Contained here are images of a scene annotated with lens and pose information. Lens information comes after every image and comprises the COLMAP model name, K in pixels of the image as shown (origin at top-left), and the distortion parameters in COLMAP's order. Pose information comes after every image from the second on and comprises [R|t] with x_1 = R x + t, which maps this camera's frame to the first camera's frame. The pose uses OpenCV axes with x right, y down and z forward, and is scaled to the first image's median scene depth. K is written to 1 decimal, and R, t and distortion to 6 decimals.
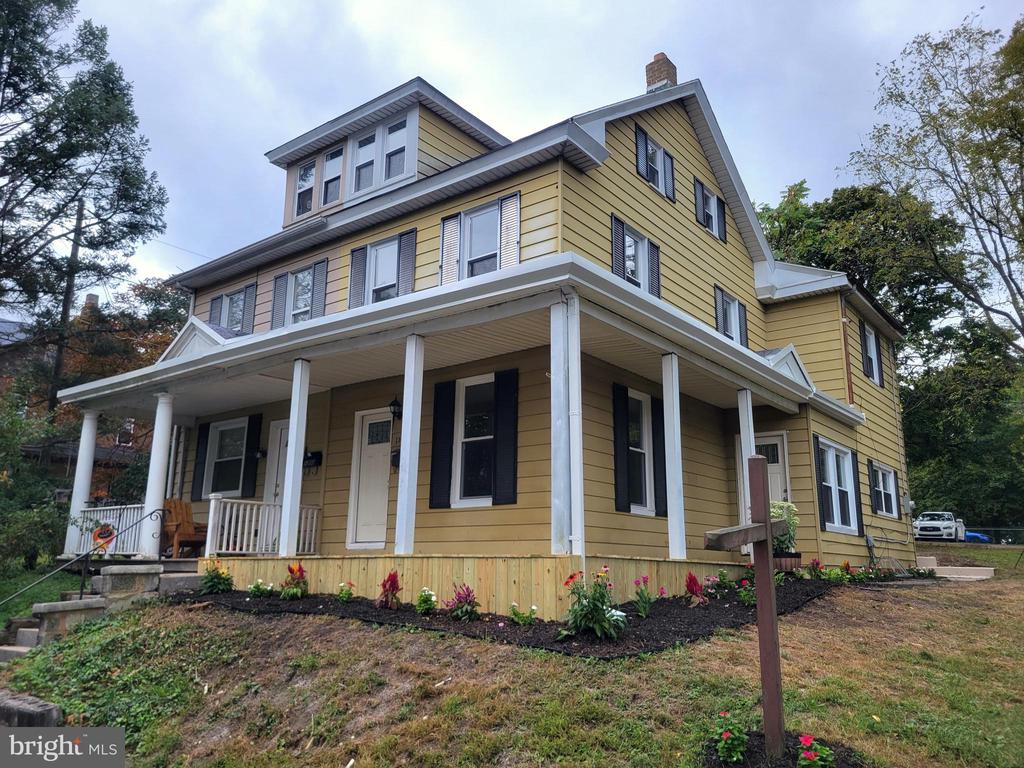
lens RADIAL K [[775.6, 0, 536.2], [0, 775.6, 365.9], [0, 0, 1]] dist [-0.000101, -0.005827]
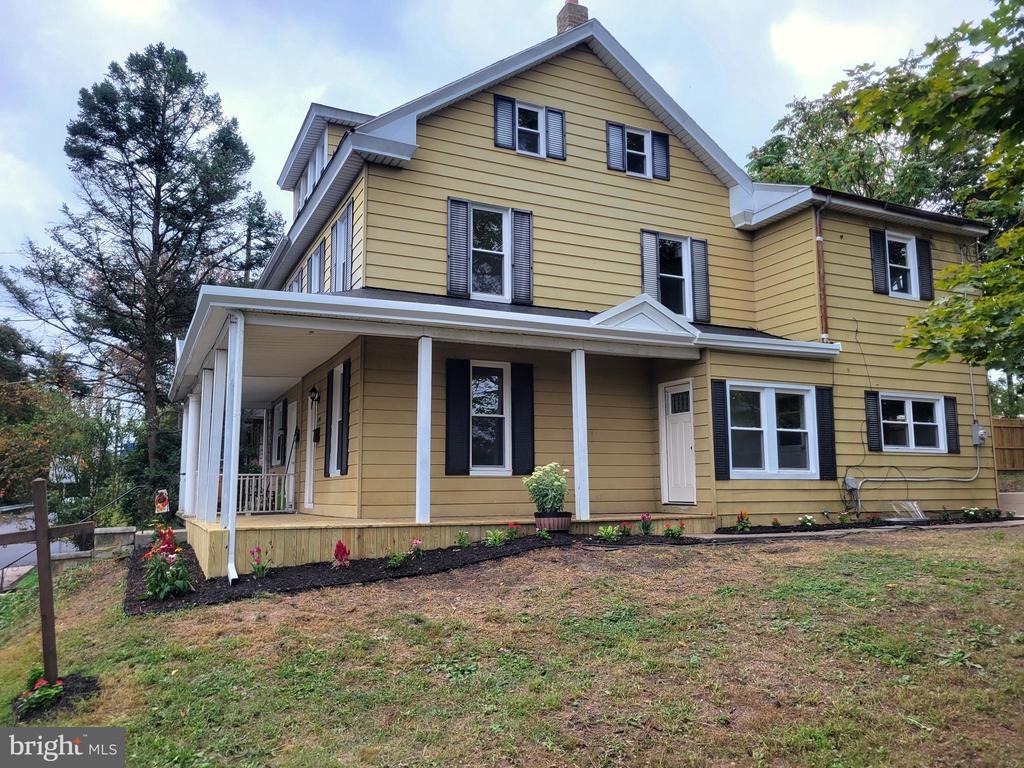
lens RADIAL K [[775.6, 0, 521.6], [0, 775.6, 389.3], [0, 0, 1]] dist [-0.000101, -0.005827]
pose [[0.893030, -0.083197, -0.442239, 0.512088], [0.134241, 0.987267, 0.085347, -0.011077], [0.429507, -0.135584, 0.892827, 0.046346]]
